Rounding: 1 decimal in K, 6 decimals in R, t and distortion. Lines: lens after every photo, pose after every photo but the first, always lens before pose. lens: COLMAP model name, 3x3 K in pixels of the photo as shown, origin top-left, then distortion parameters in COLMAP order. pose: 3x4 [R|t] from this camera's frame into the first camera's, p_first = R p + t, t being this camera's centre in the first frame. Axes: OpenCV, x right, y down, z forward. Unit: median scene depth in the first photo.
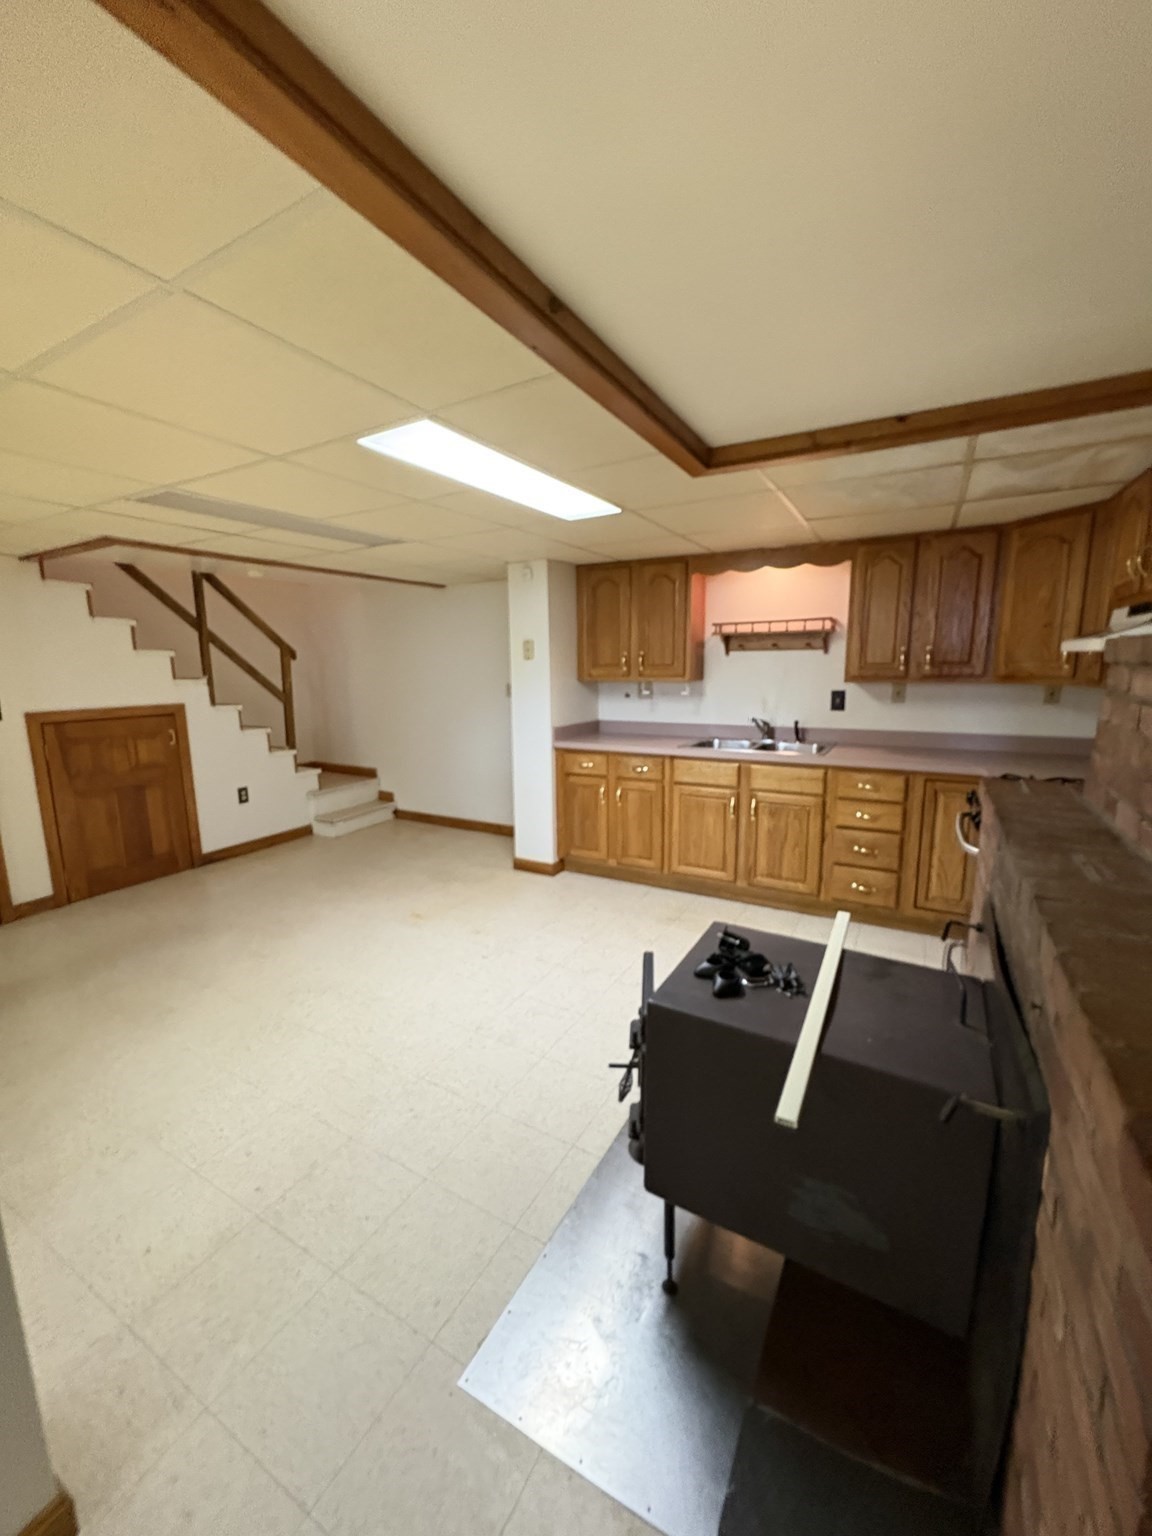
lens RADIAL K [[612.1, 0, 575.8], [0, 612.1, 774.5], [0, 0, 1]] dist [0.003779, 0.000123]
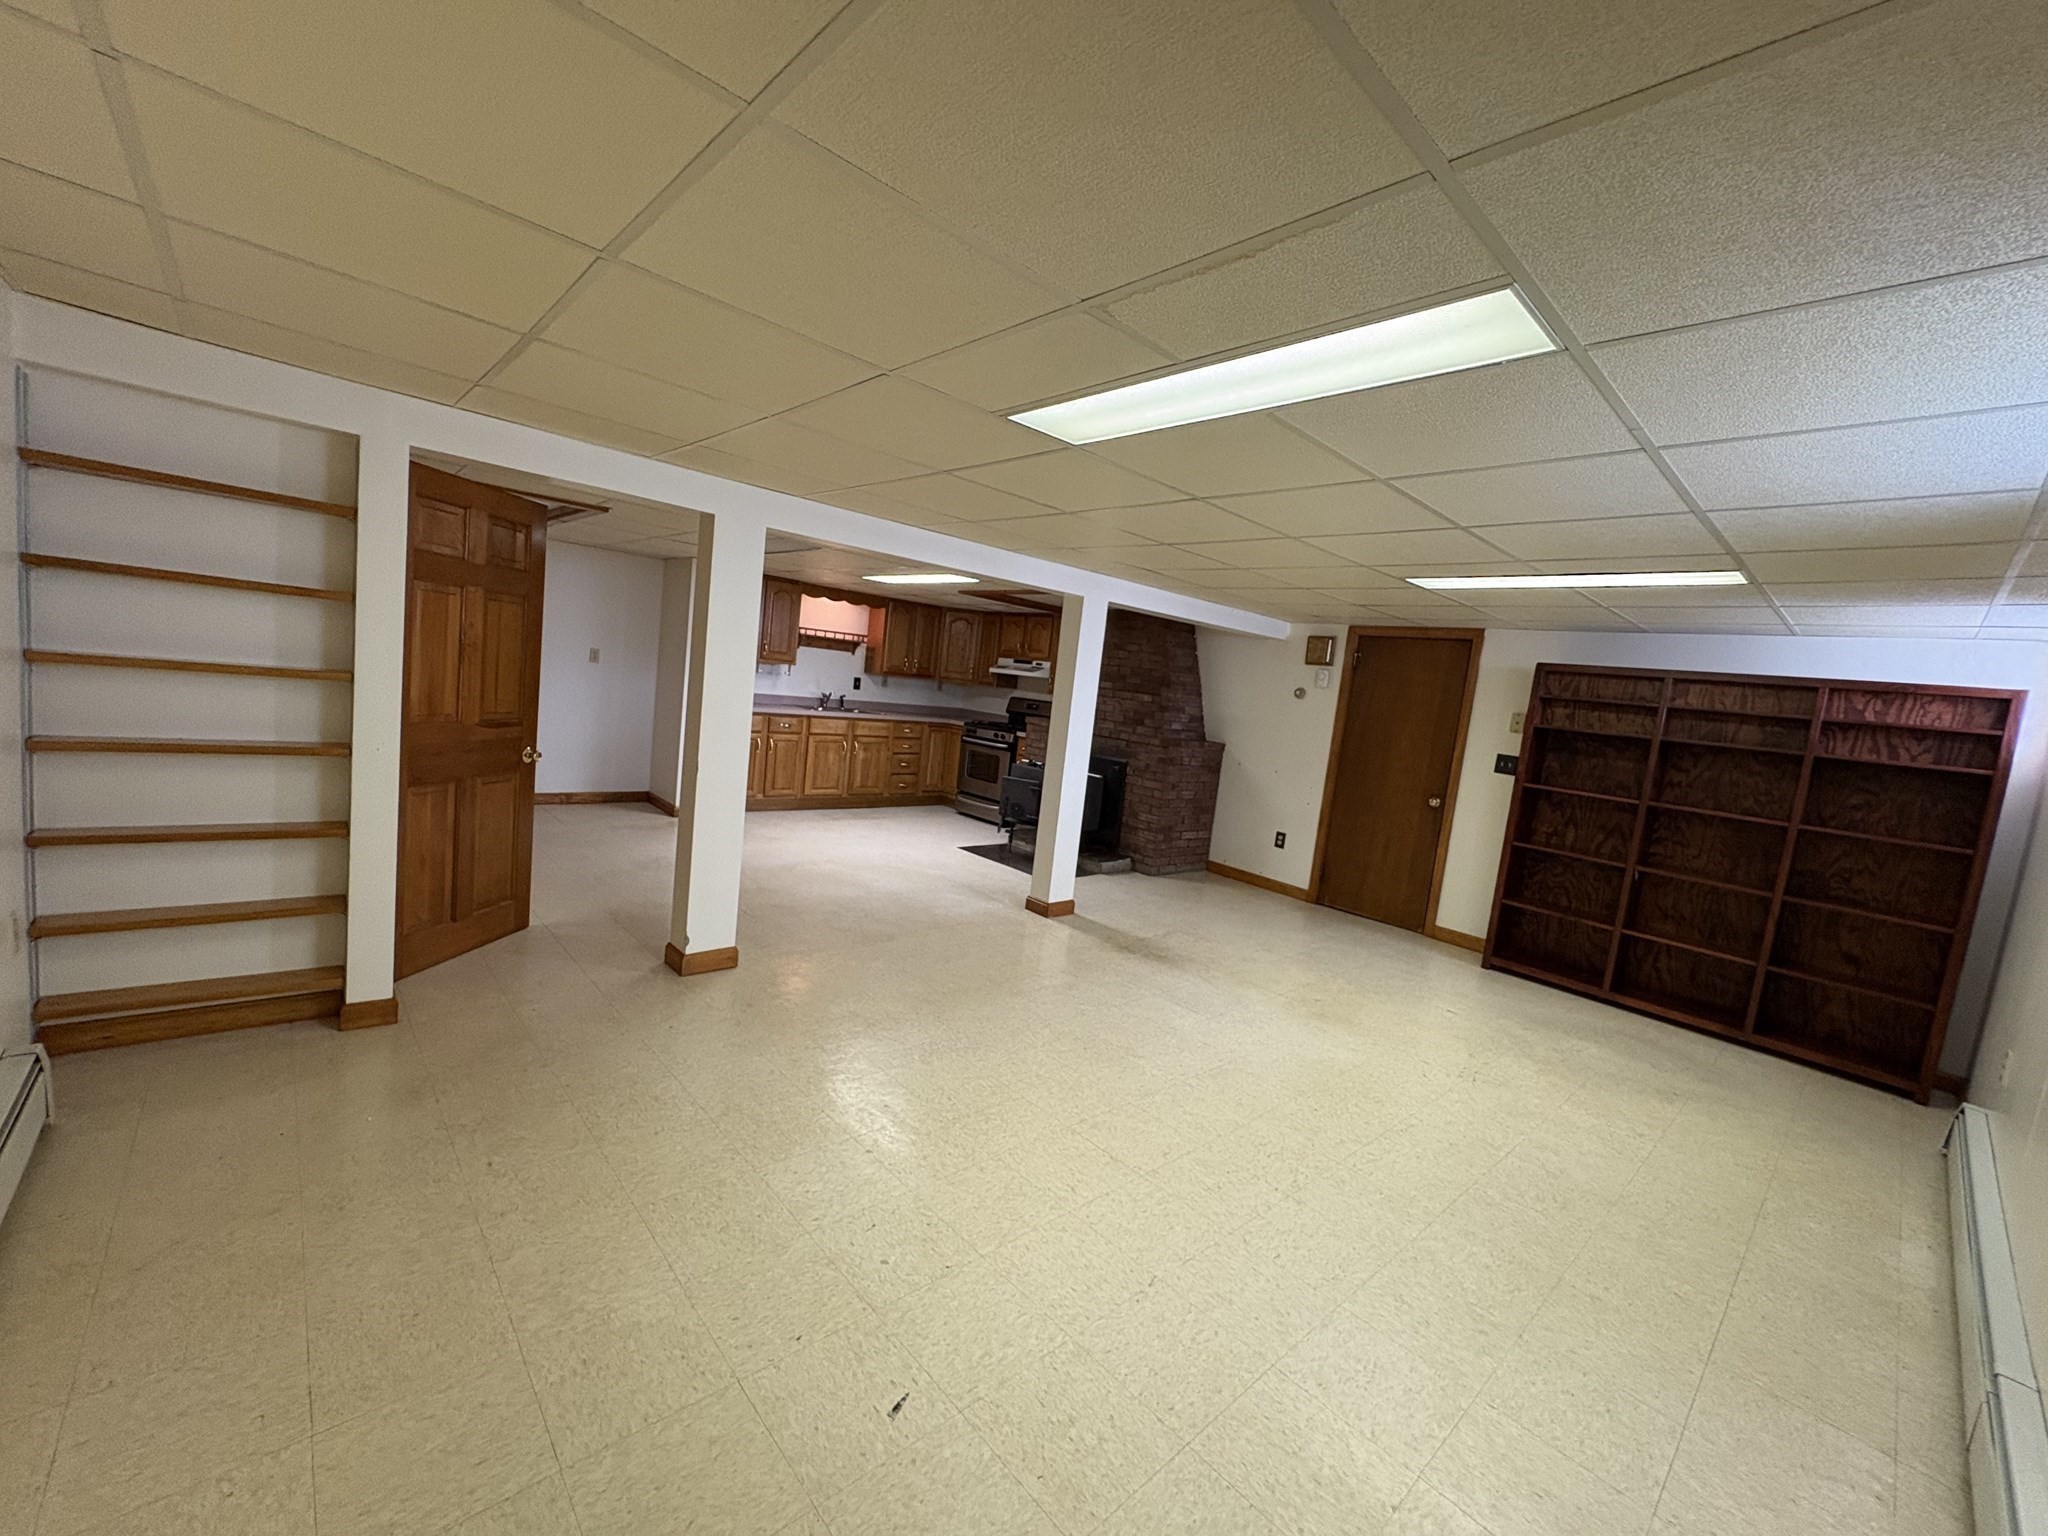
lens RADIAL K [[816.2, 0, 1018.7], [0, 816.2, 770.3], [0, 0, 1]] dist [0.003779, 0.000123]
pose [[0.321302, -0.061434, 0.944982, -1.584782], [0.054603, 0.997435, 0.046279, 0.037605], [-0.945401, 0.036729, 0.323832, -0.134968]]
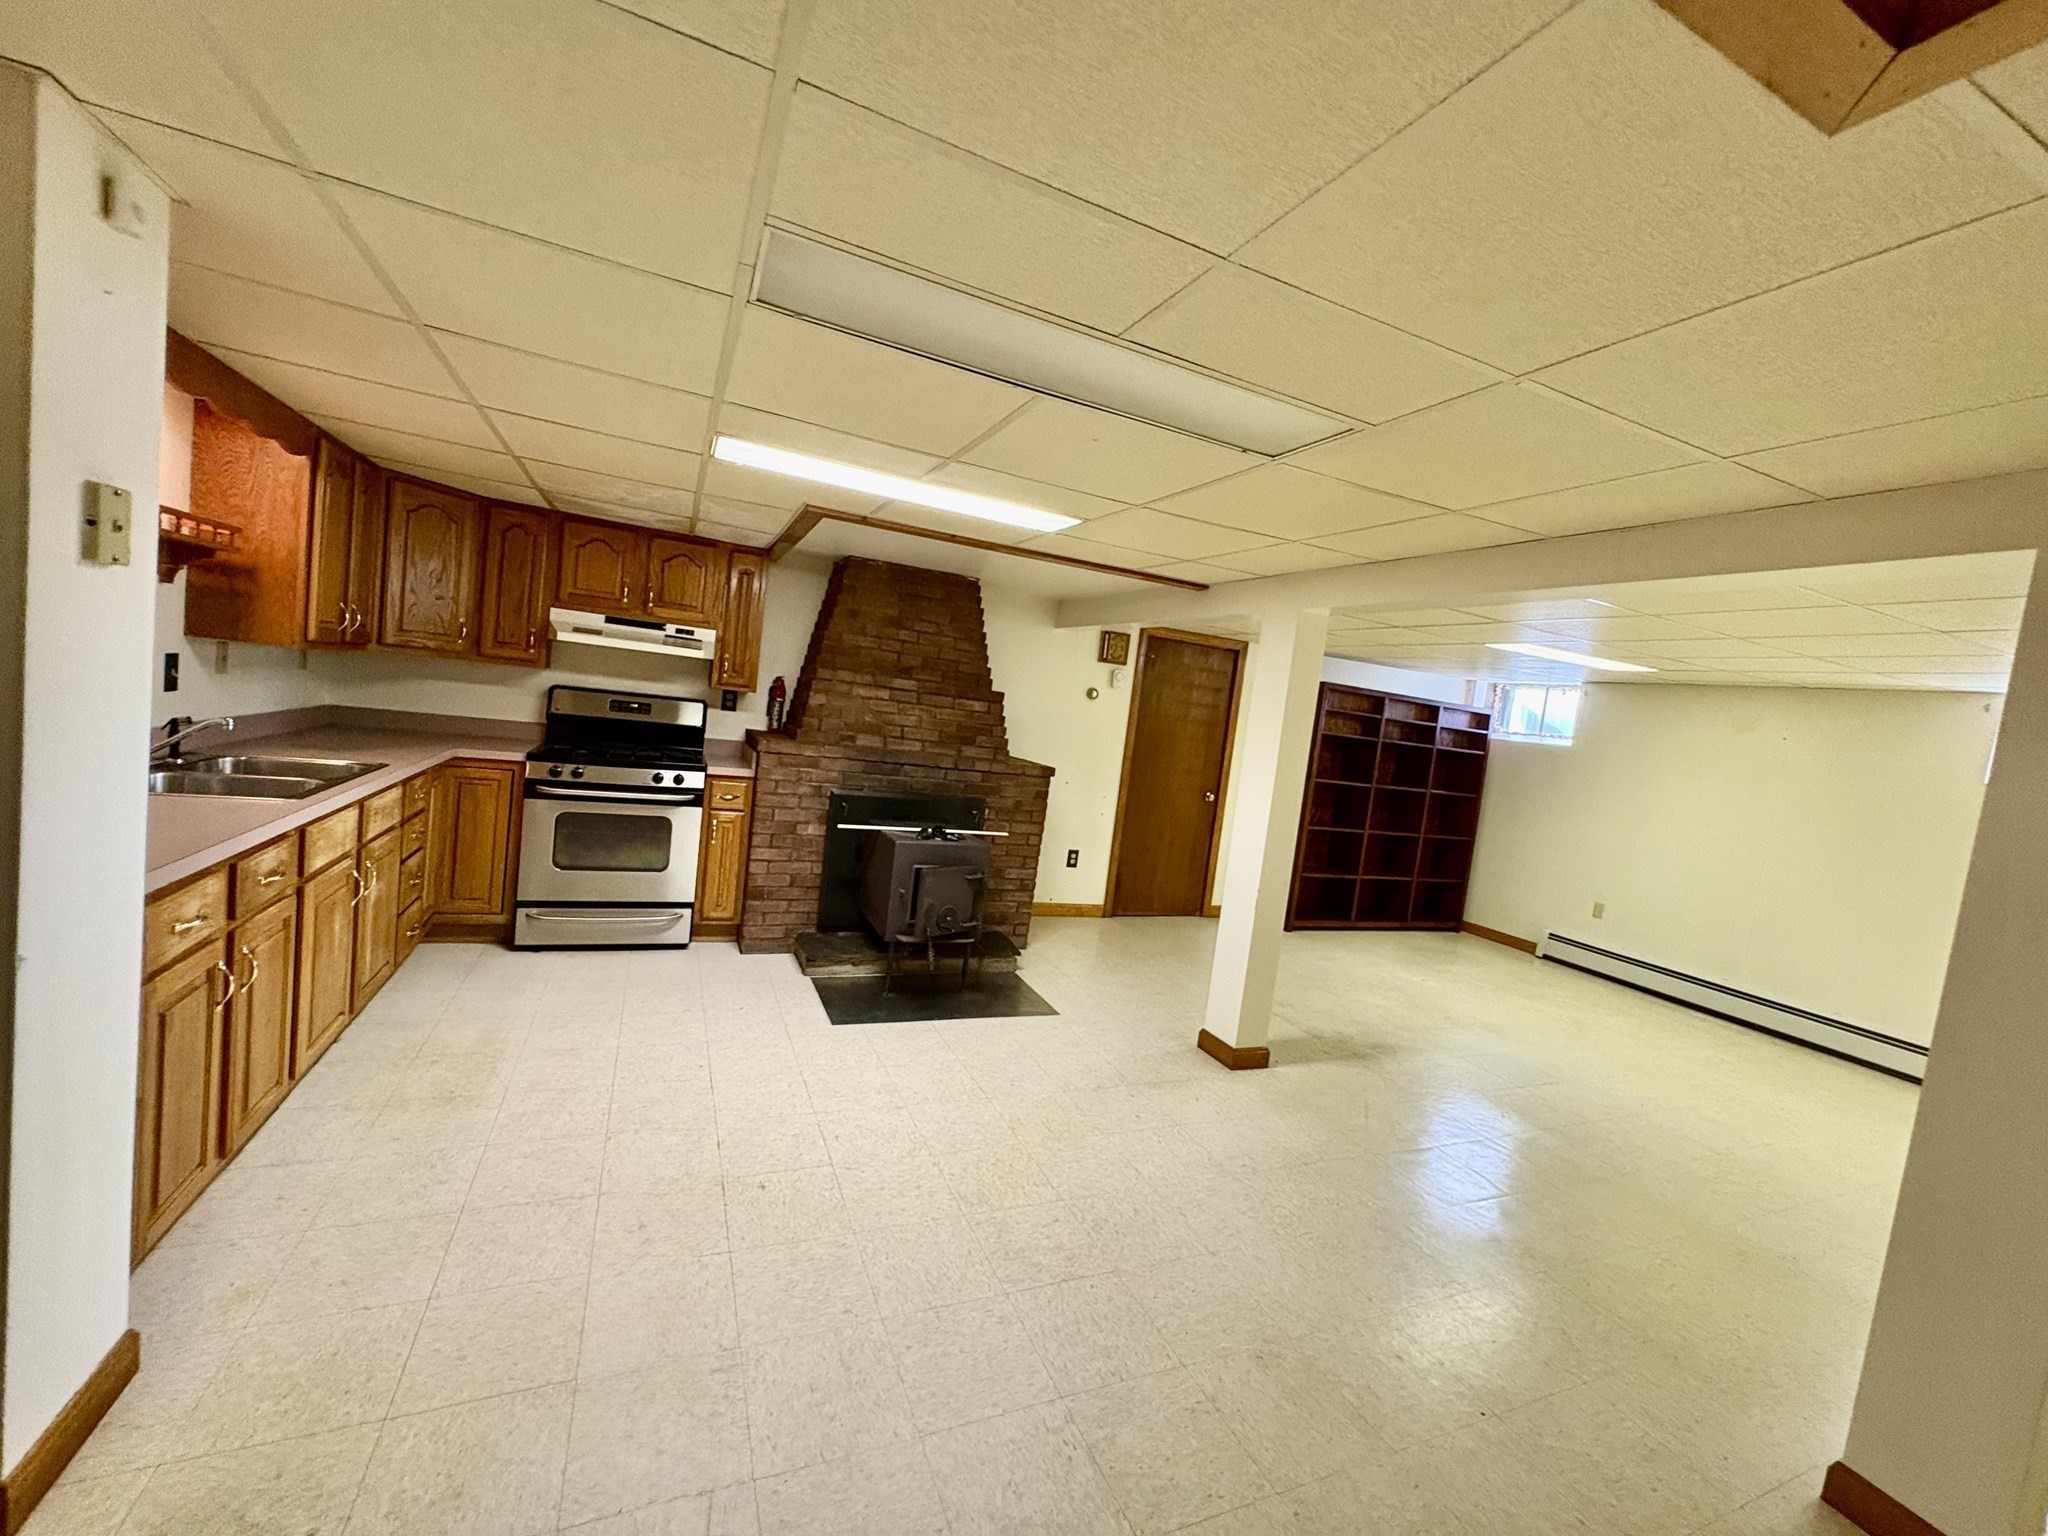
lens RADIAL K [[816.2, 0, 1021.5], [0, 816.2, 763.7], [0, 0, 1]] dist [0.003779, 0.000123]
pose [[-0.788888, -0.129062, 0.600832, -0.602177], [-0.004383, 0.978855, 0.204508, -0.194889], [-0.614522, 0.158700, -0.772772, 1.130455]]
